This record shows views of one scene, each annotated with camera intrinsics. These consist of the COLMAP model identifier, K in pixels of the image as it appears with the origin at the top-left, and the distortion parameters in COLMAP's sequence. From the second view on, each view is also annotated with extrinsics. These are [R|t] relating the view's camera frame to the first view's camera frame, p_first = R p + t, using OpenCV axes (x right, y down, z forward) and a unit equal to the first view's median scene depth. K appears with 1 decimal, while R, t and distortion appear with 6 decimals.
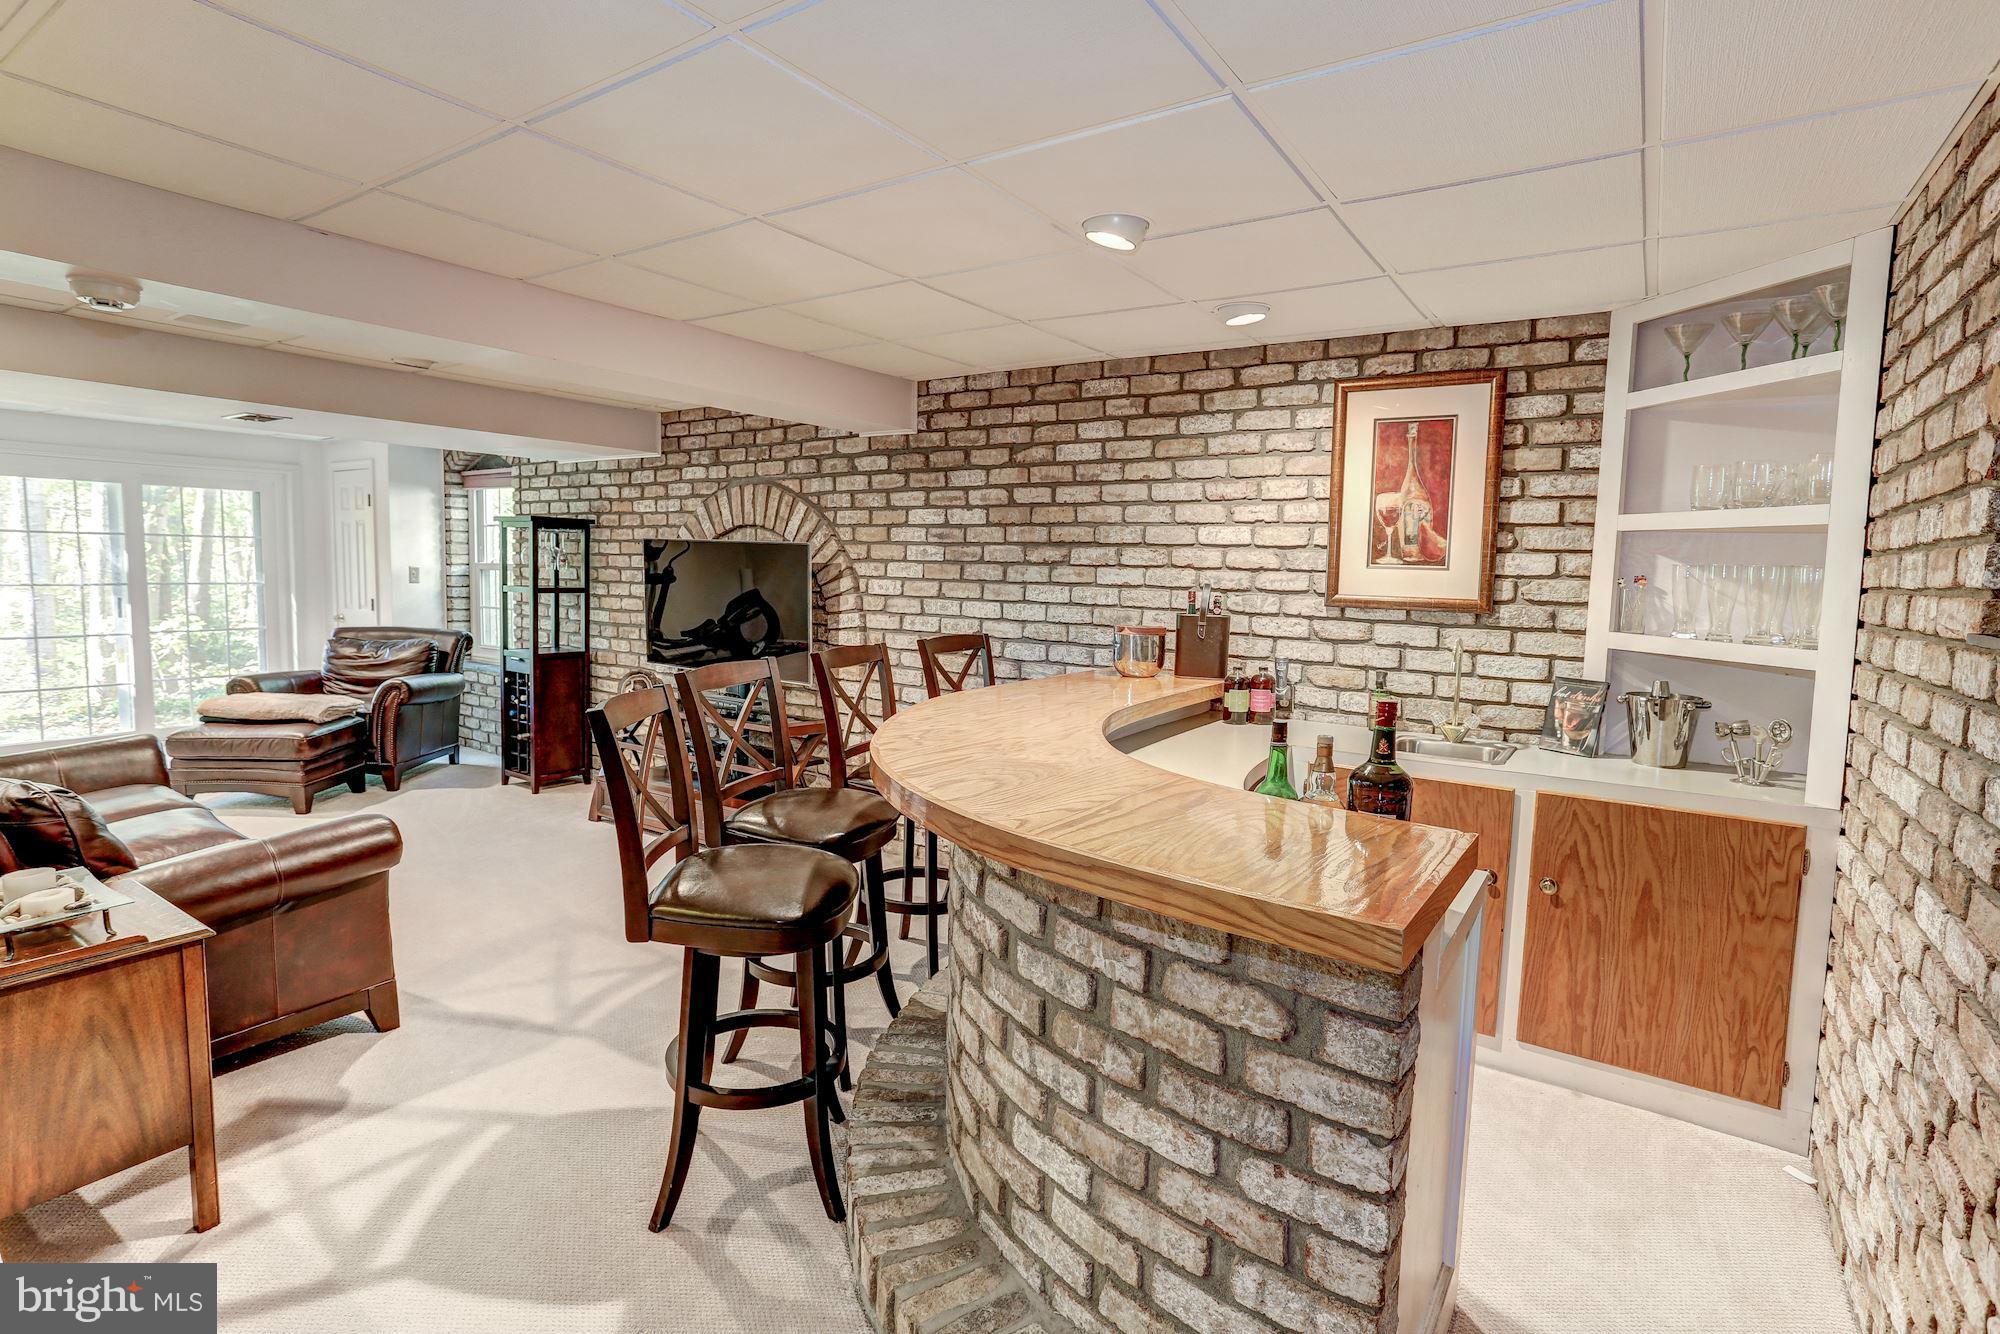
lens RADIAL K [[981.8, 0, 1001.2], [0, 981.8, 665.3], [0, 0, 1]] dist [-0.019049, 0.012988]
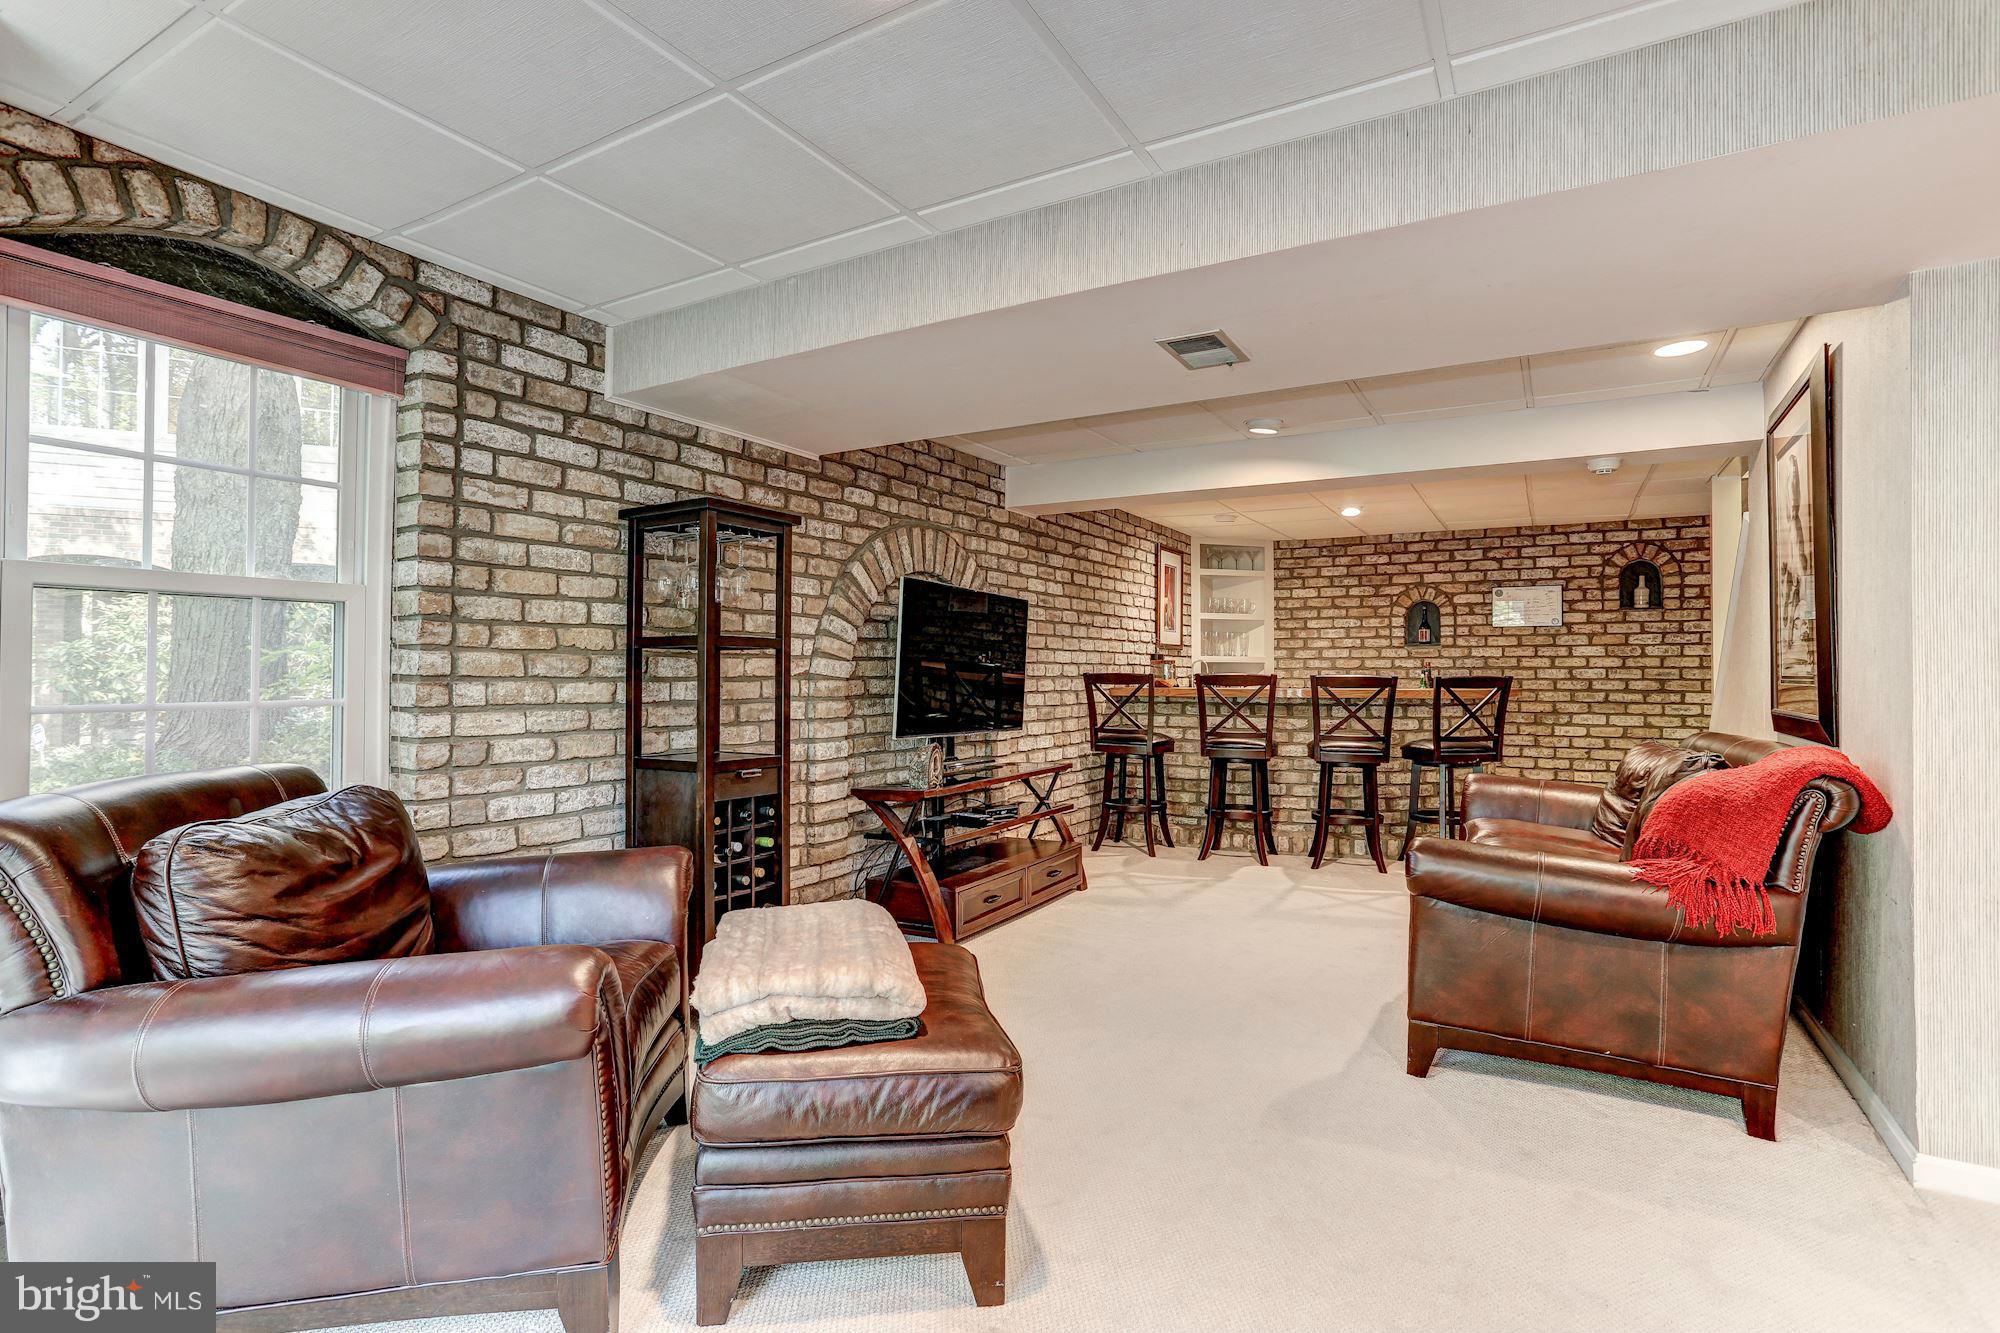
lens RADIAL K [[981.8, 0, 998.5], [0, 981.8, 661.3], [0, 0, 1]] dist [-0.019049, 0.012988]
pose [[-0.086323, -0.021697, 0.996031, -1.143654], [0.083638, 0.996076, 0.028947, -0.081566], [-0.992750, 0.085804, -0.084169, 1.000291]]
